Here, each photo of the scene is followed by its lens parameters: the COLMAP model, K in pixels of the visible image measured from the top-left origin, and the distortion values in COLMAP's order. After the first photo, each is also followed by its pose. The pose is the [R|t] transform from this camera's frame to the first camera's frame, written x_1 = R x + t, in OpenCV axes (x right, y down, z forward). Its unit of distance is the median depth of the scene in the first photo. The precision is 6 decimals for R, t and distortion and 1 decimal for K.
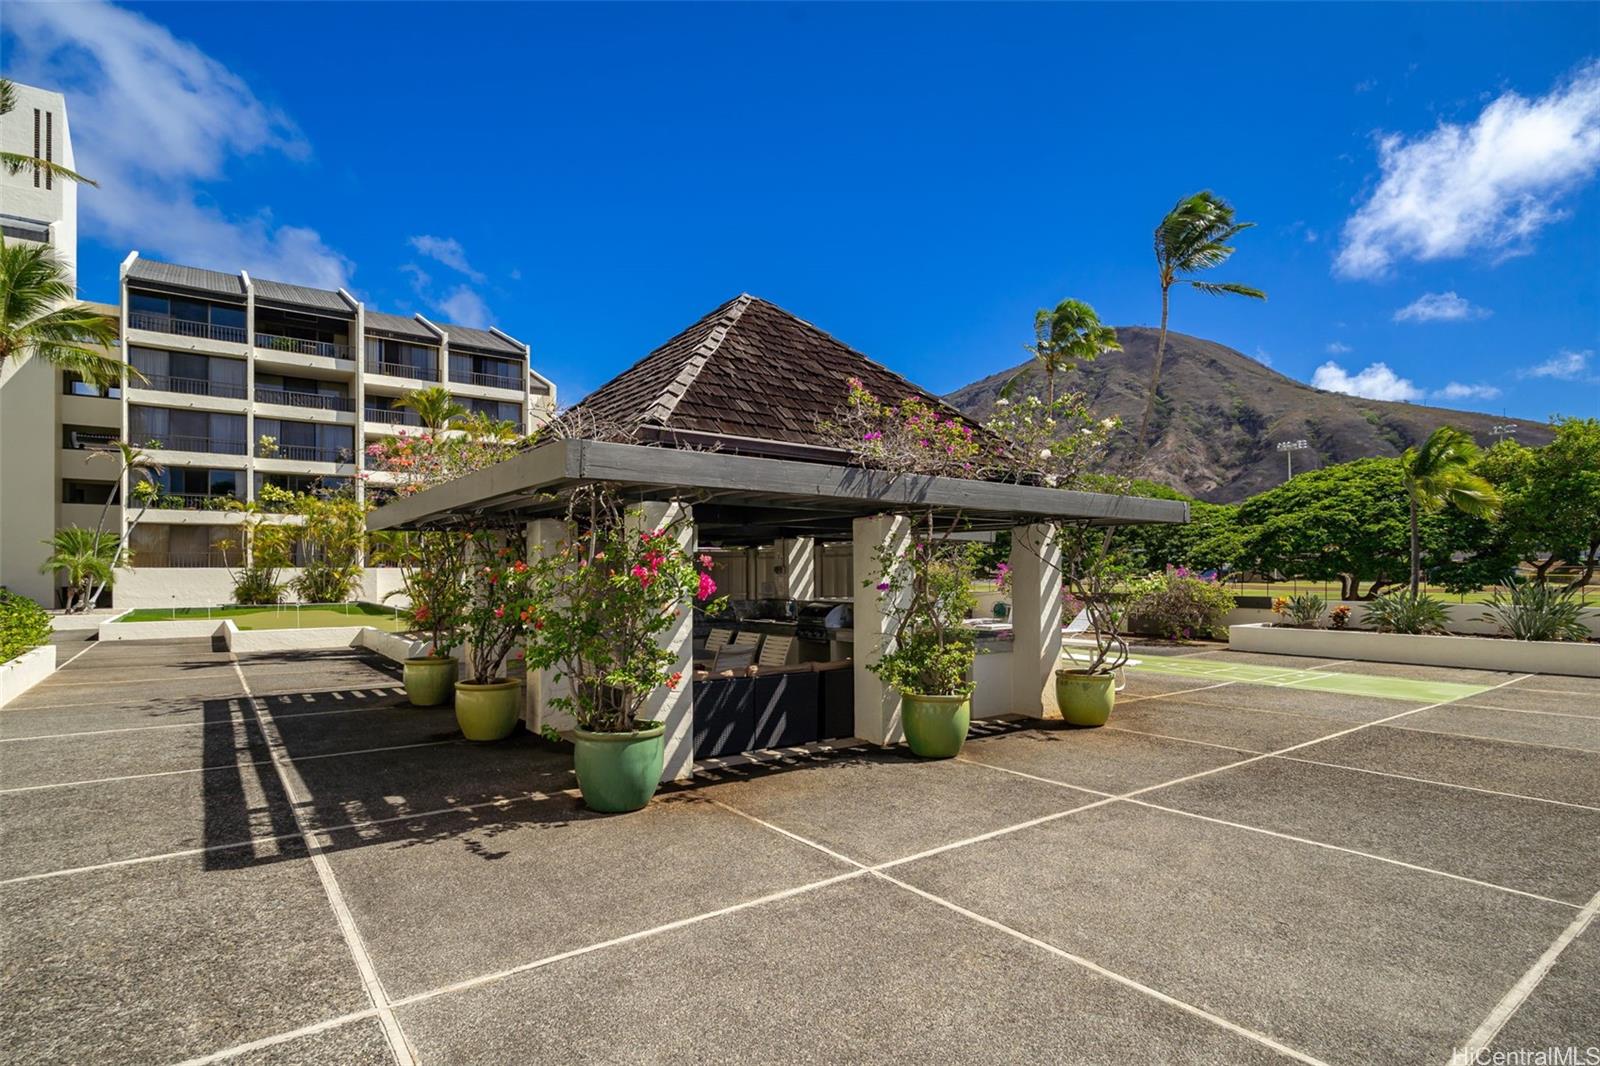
lens RADIAL K [[813.5, 0, 802.1], [0, 813.5, 552.0], [0, 0, 1]] dist [0.000401, -0.000945]
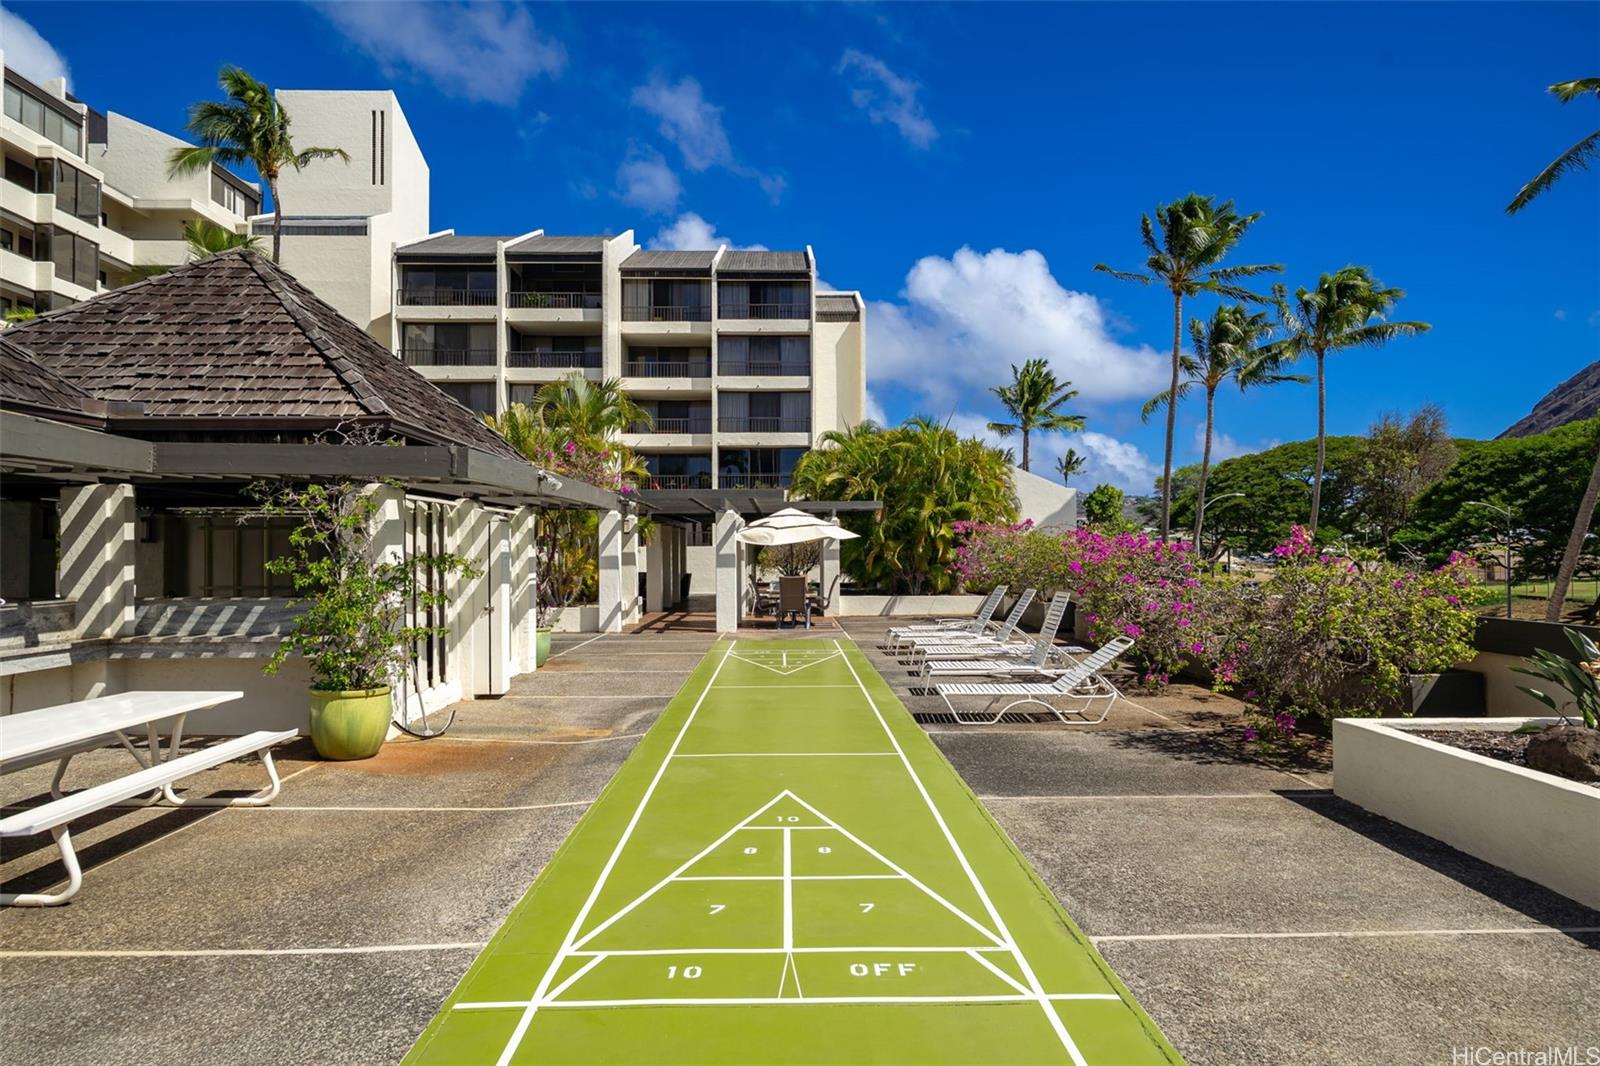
lens RADIAL K [[999.7, 0, 800.0], [0, 999.7, 533.0], [0, 0, 1]] dist [0.001995, 0.000756]
pose [[0.815976, -0.009457, -0.578008, 0.255146], [0.012850, 0.999916, 0.001780, 0.006561], [0.577942, -0.008880, 0.816029, 0.264915]]
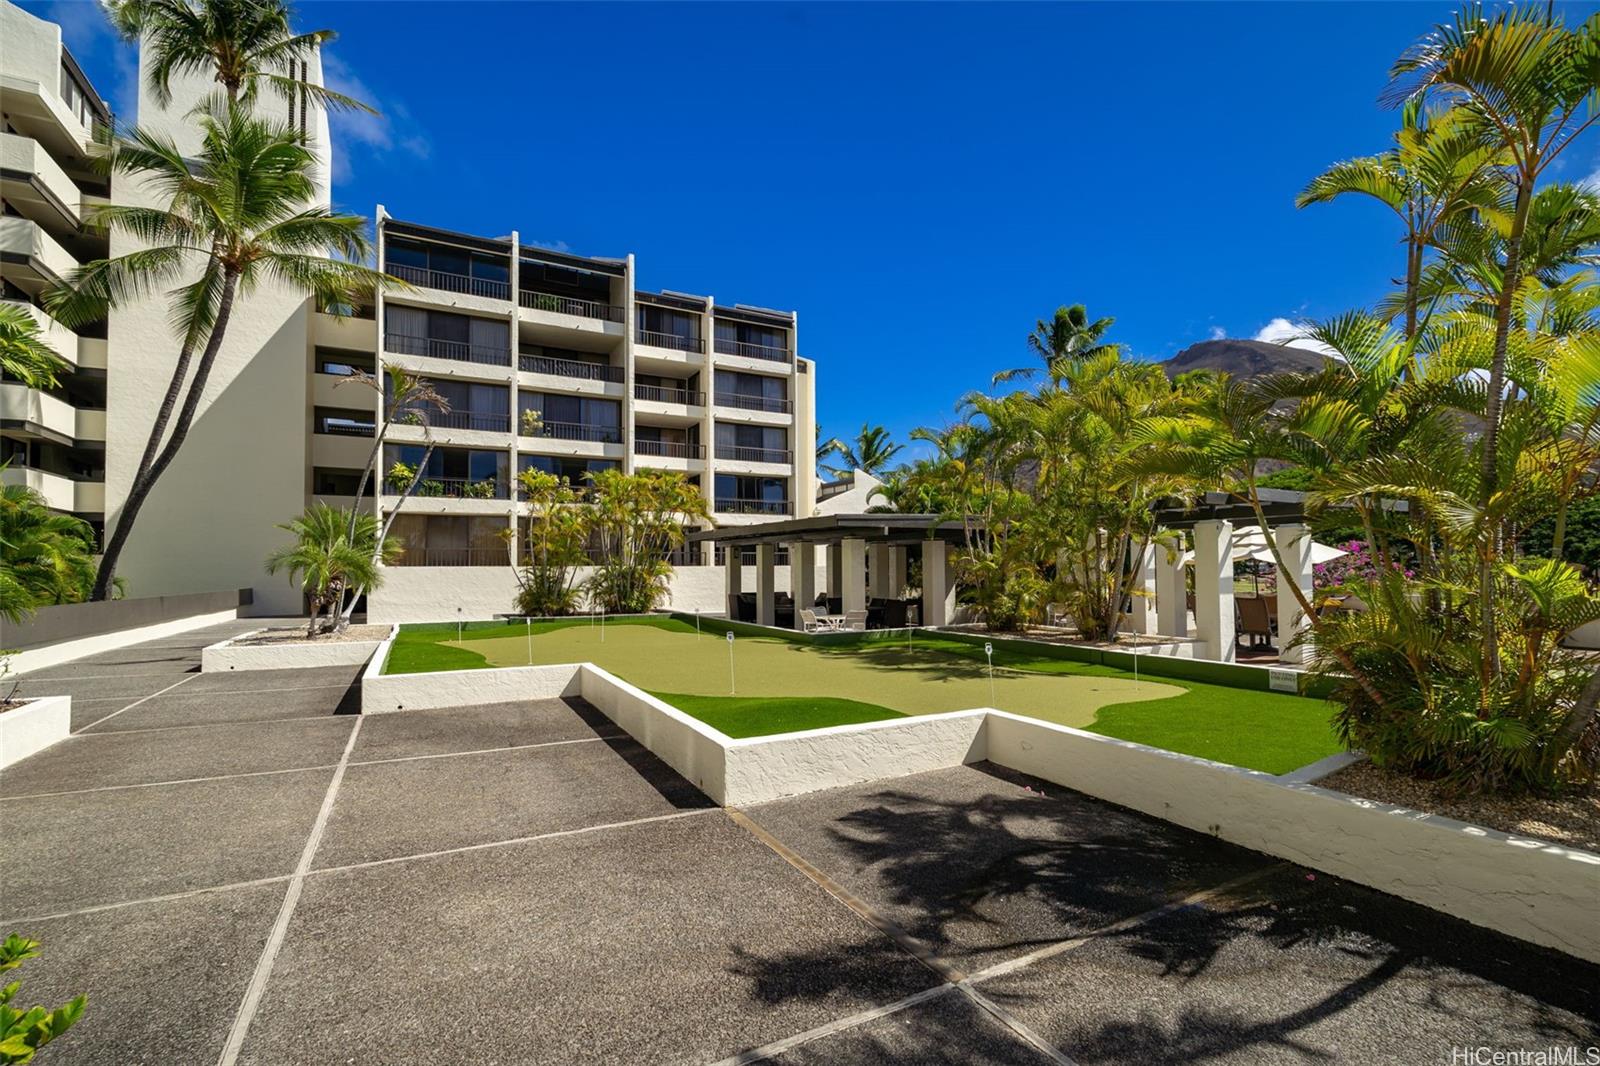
lens RADIAL K [[719.9, 0, 800.0], [0, 719.9, 533.0], [0, 0, 1]] dist [-0.000353, 0.022234]
pose [[0.988852, -0.009327, -0.148609, -0.275038], [0.004782, 0.999511, -0.030913, 0.009081], [0.148825, 0.029858, 0.988413, 0.309592]]
